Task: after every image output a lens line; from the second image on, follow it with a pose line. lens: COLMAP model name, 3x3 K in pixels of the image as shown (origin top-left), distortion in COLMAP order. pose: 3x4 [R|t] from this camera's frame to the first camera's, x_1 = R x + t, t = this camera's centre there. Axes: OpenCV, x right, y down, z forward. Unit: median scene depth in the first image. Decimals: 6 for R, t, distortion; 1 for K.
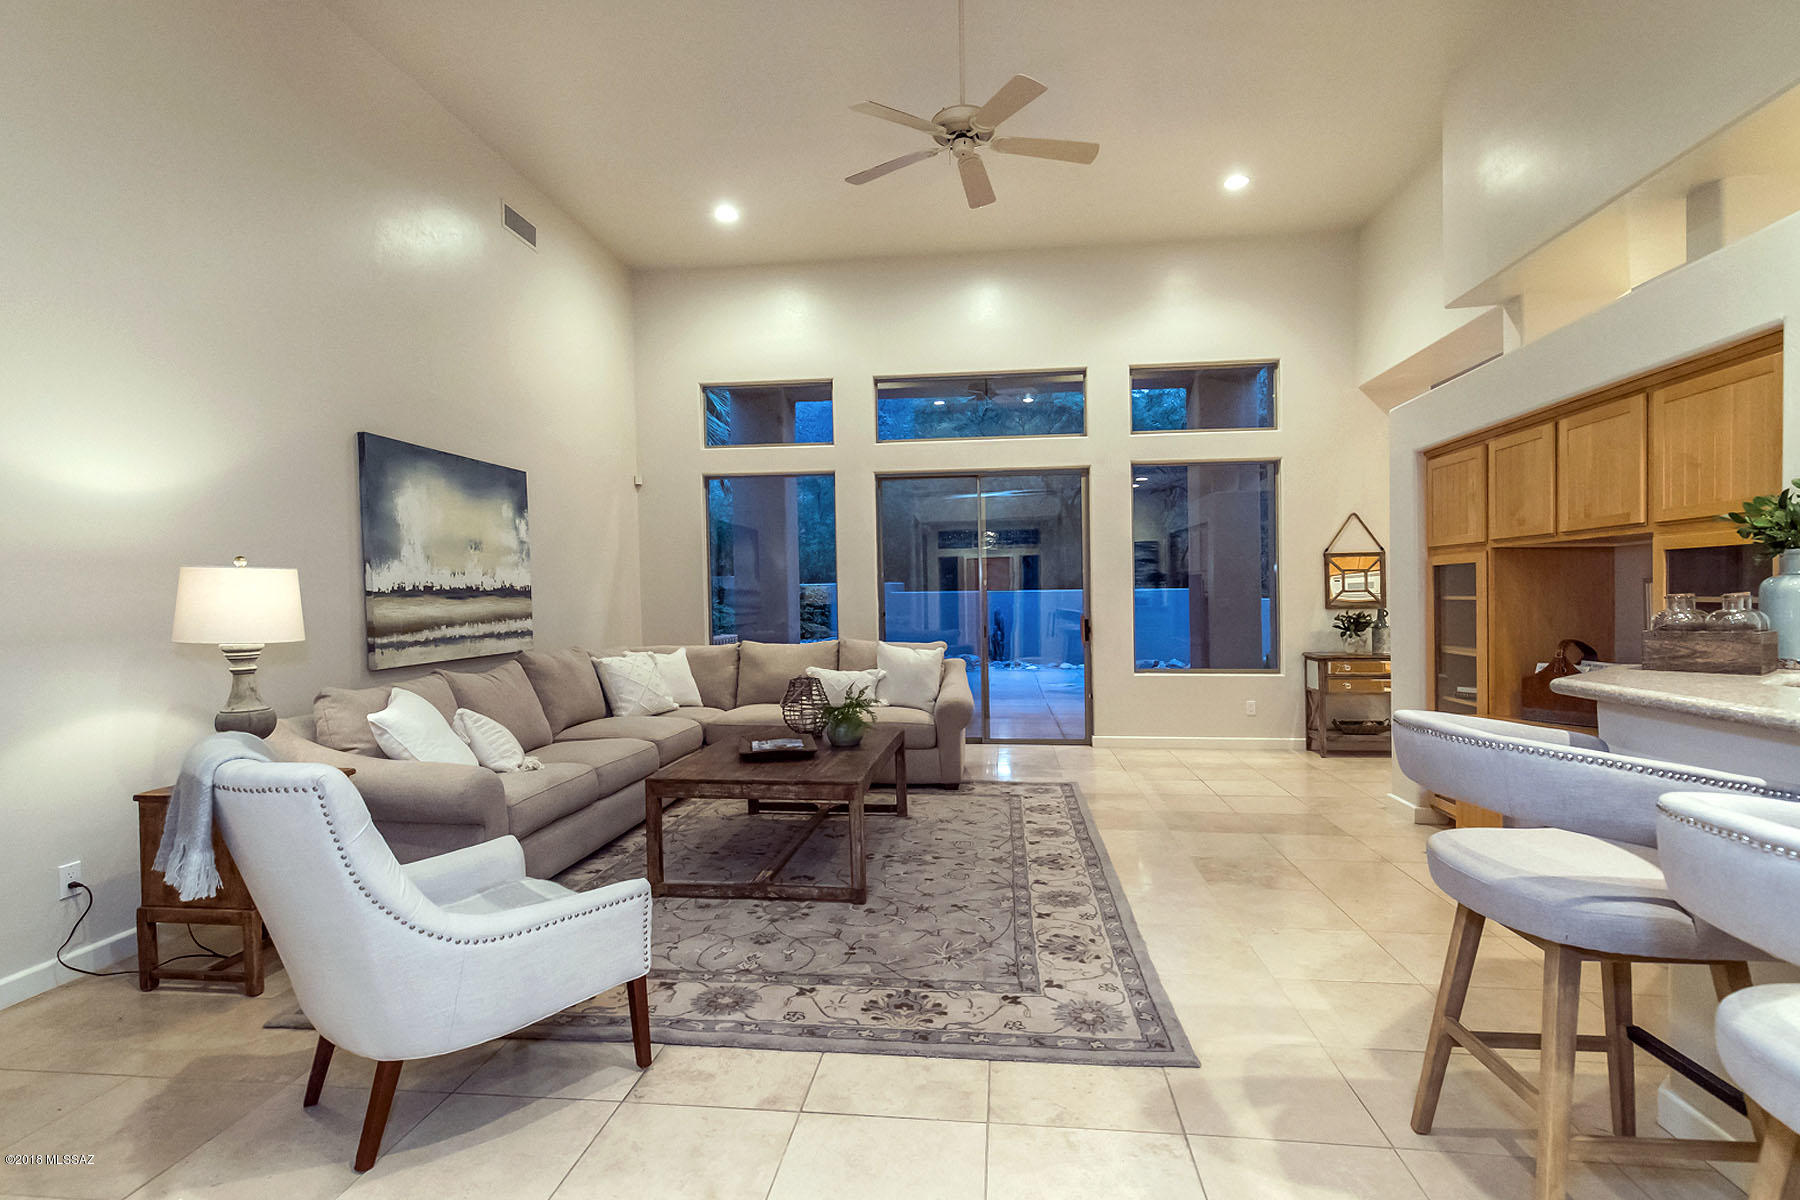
lens RADIAL K [[867.6, 0, 898.2], [0, 867.6, 604.1], [0, 0, 1]] dist [0.012701, -0.003395]
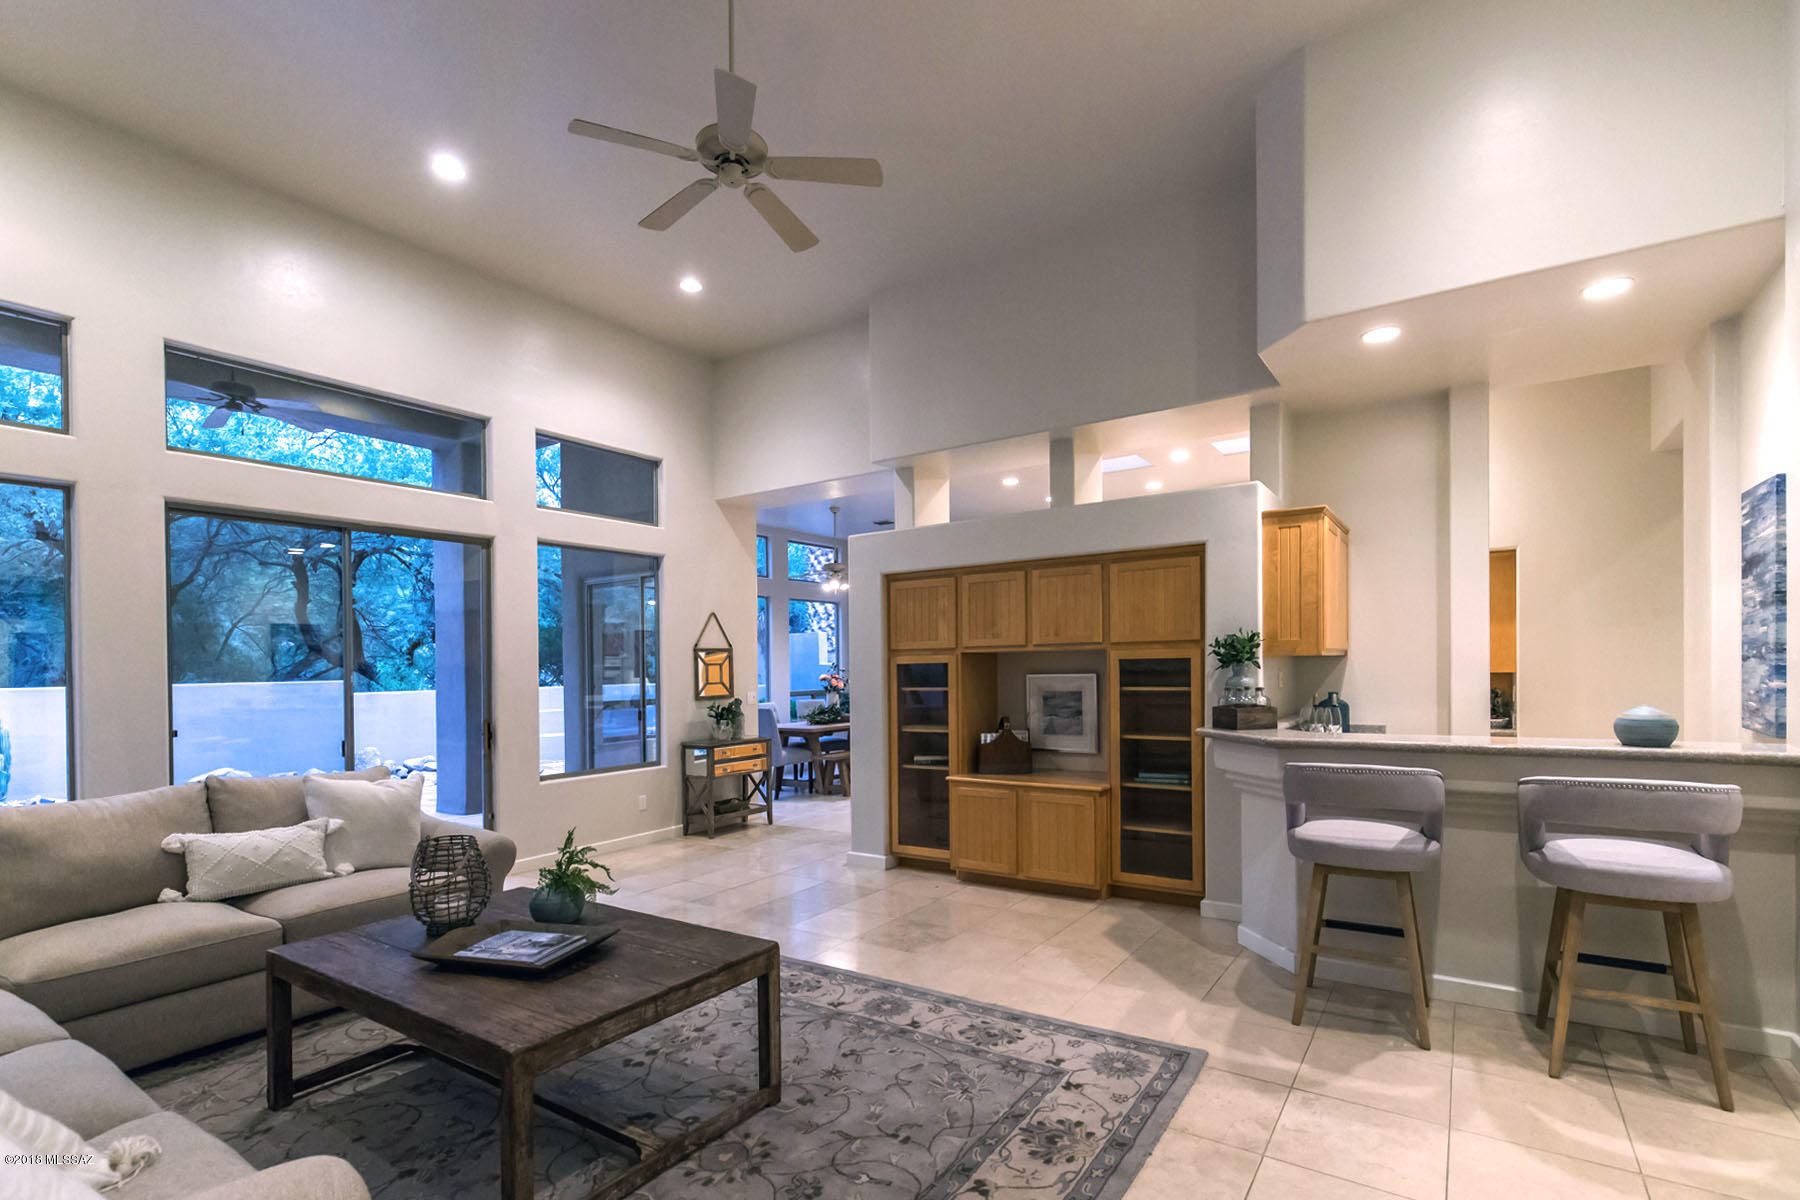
lens RADIAL K [[867.6, 0, 945.6], [0, 867.6, 661.5], [0, 0, 1]] dist [0.012701, -0.003395]
pose [[0.433814, 0.007228, 0.900974, -0.667512], [0.022049, 0.999583, -0.018636, -0.030400], [-0.900733, 0.027951, 0.433473, 0.505131]]
